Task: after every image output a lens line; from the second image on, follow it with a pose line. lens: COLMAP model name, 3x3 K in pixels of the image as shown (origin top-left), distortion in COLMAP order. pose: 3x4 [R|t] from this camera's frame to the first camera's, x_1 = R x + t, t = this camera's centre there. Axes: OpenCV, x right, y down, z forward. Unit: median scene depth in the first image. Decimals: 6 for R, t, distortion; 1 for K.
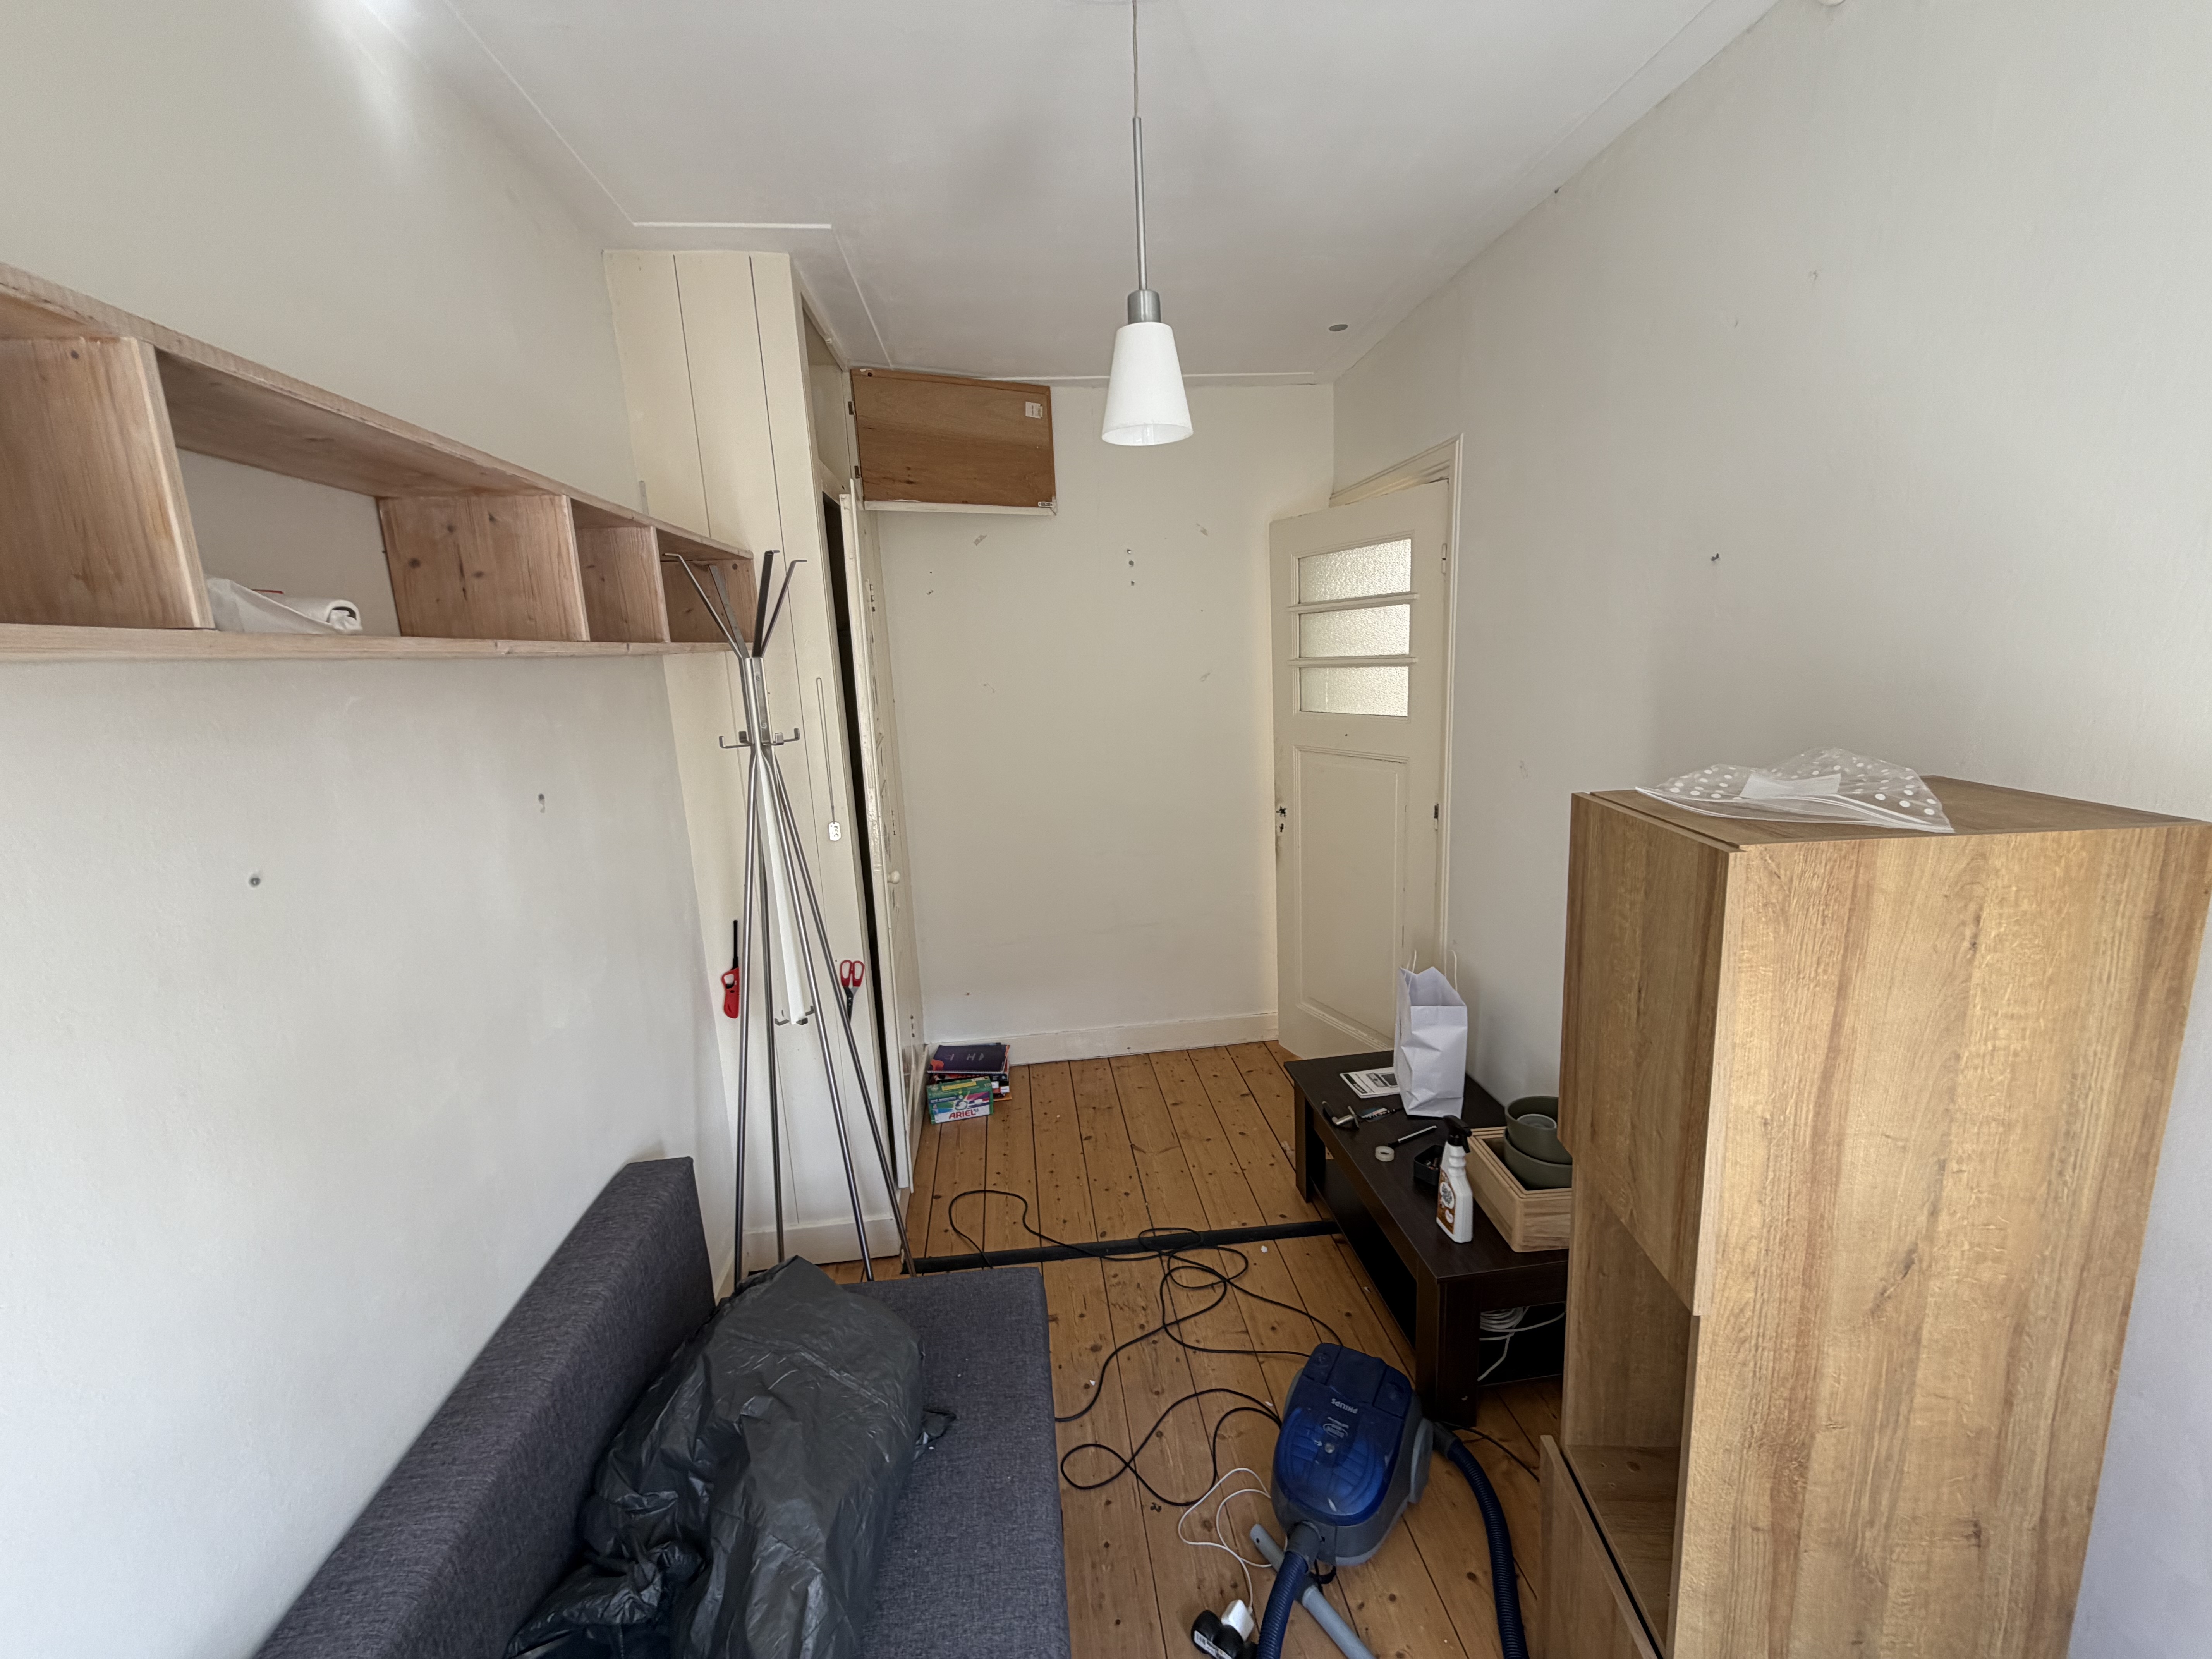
lens RADIAL K [[877.7, 0, 1105.8], [0, 877.7, 819.3], [0, 0, 1]] dist [0.003826, -0.000639]
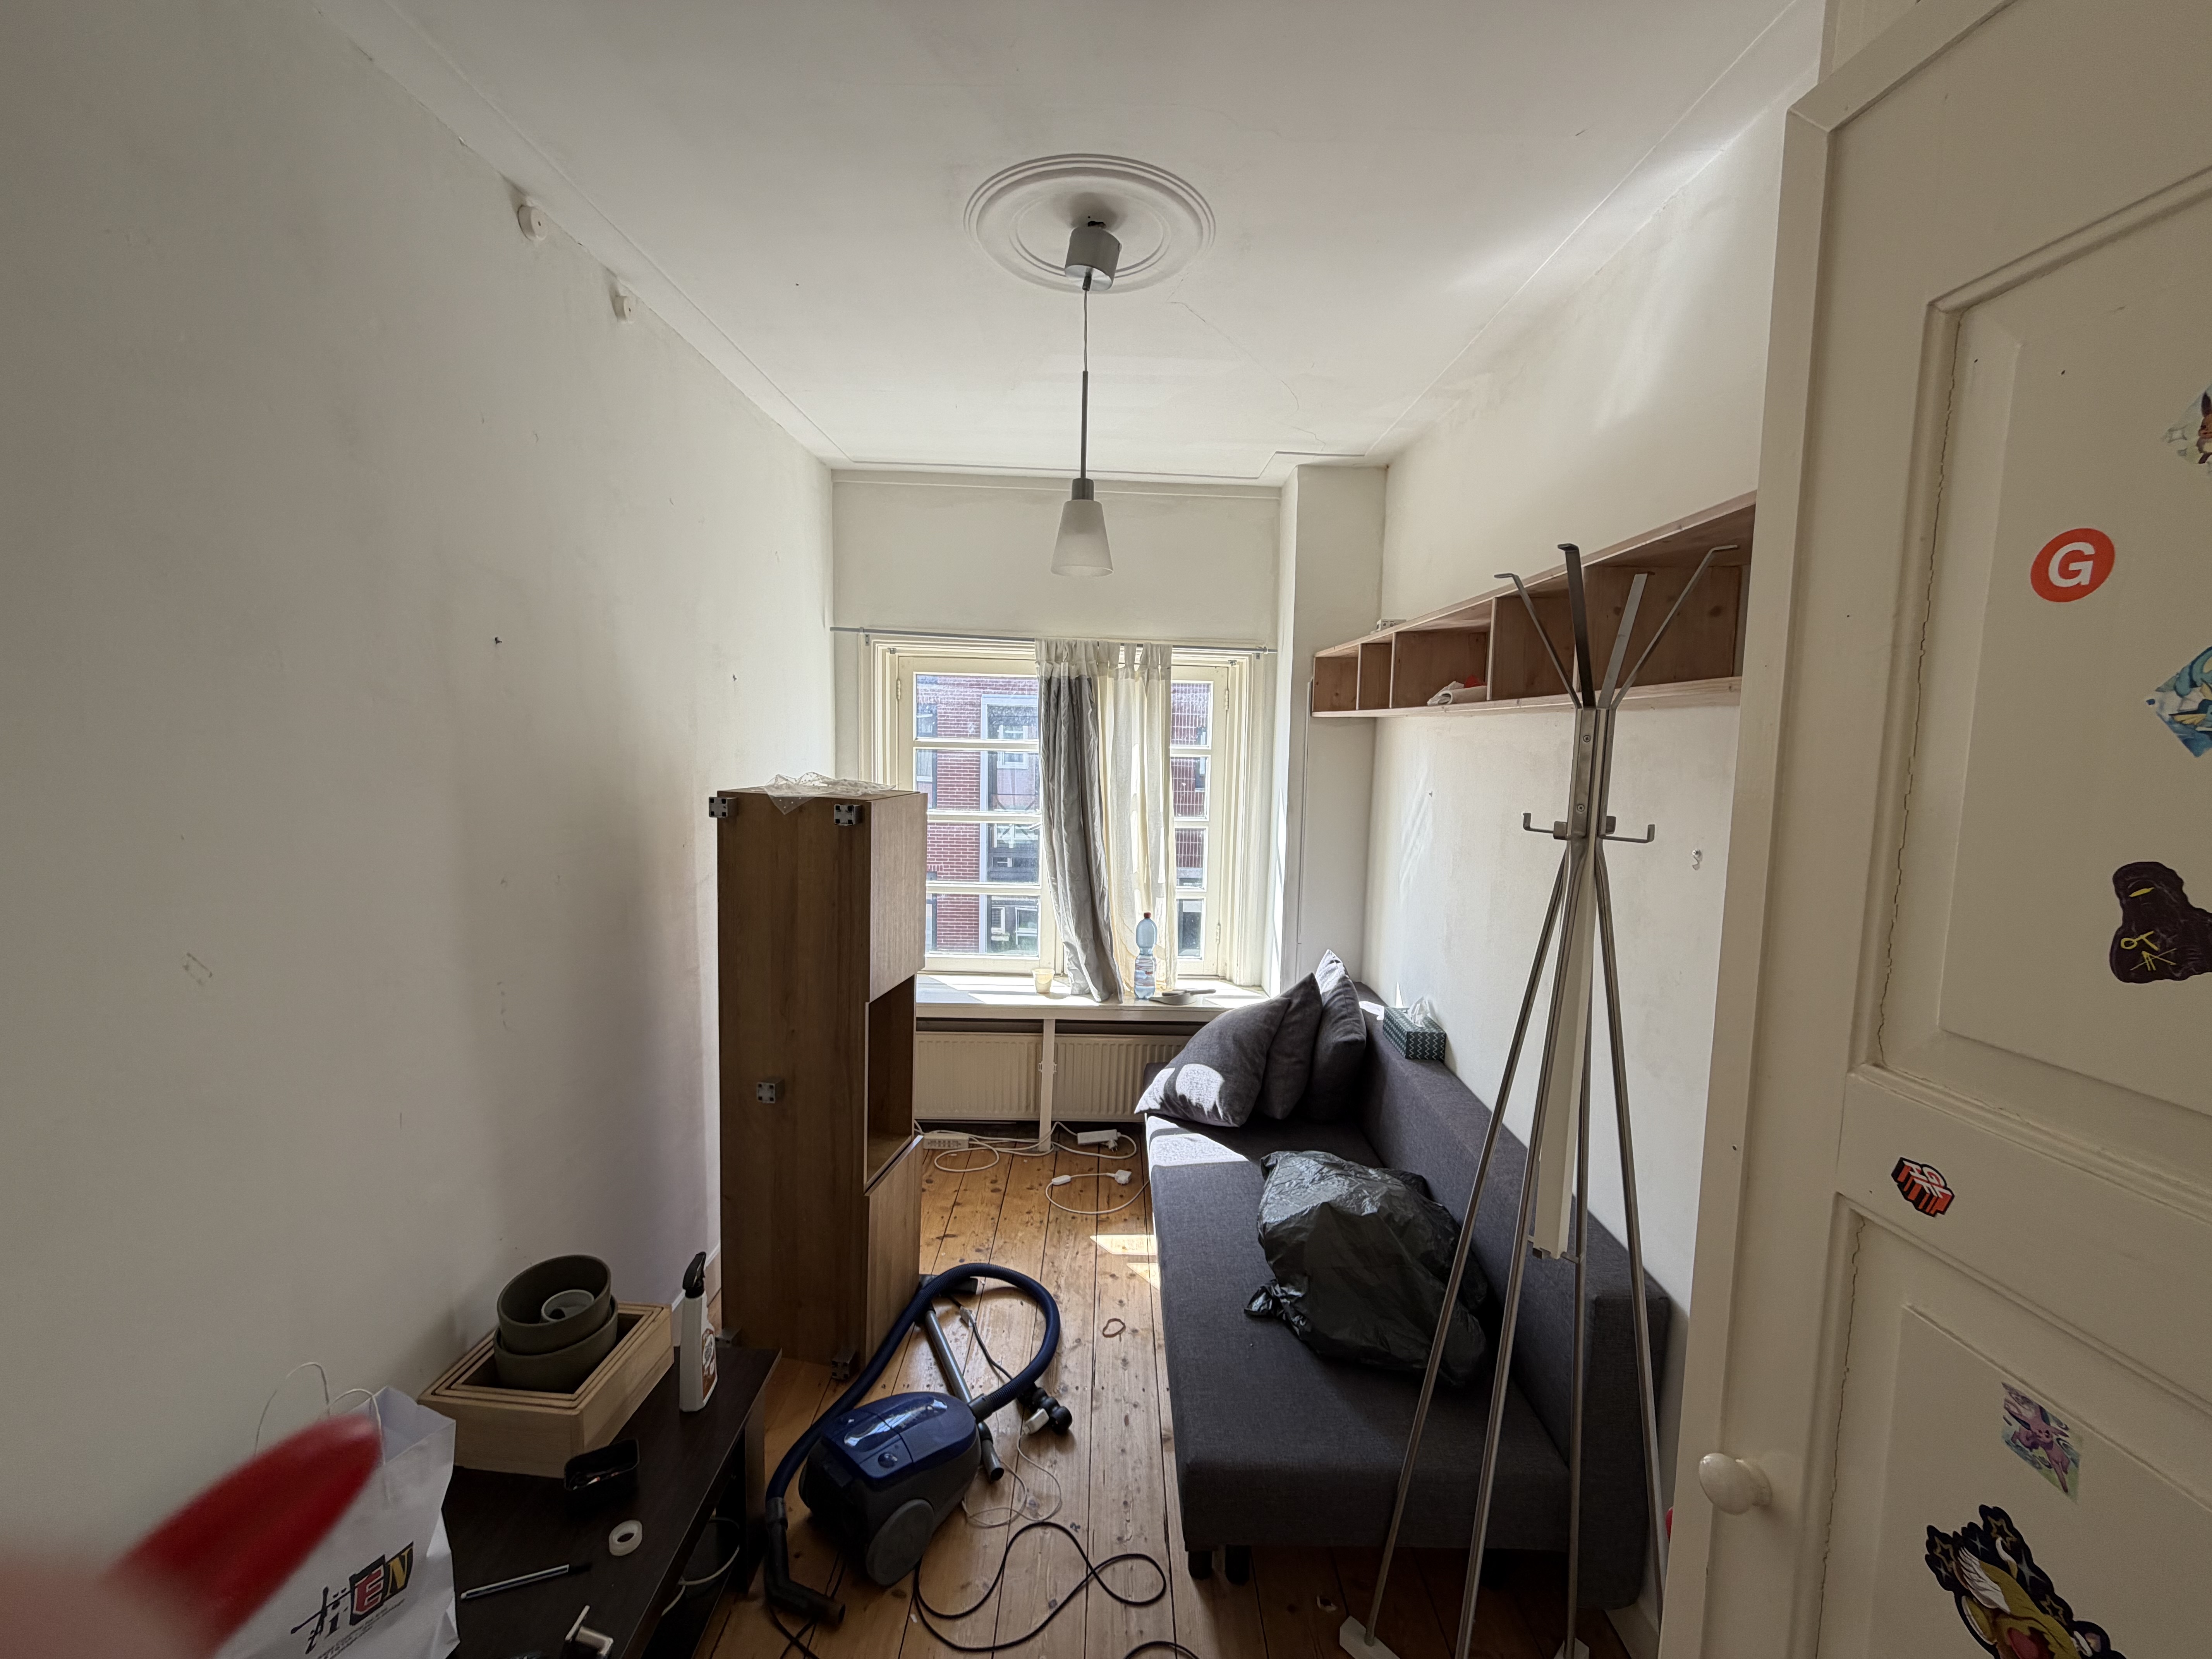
lens RADIAL K [[877.7, 0, 1108.4], [0, 877.7, 822.0], [0, 0, 1]] dist [0.003826, -0.000639]
pose [[-0.992697, 0.010323, 0.120195, -0.108586], [0.042990, 0.961194, 0.272503, -0.284930], [-0.112718, 0.275680, -0.954618, 1.660328]]
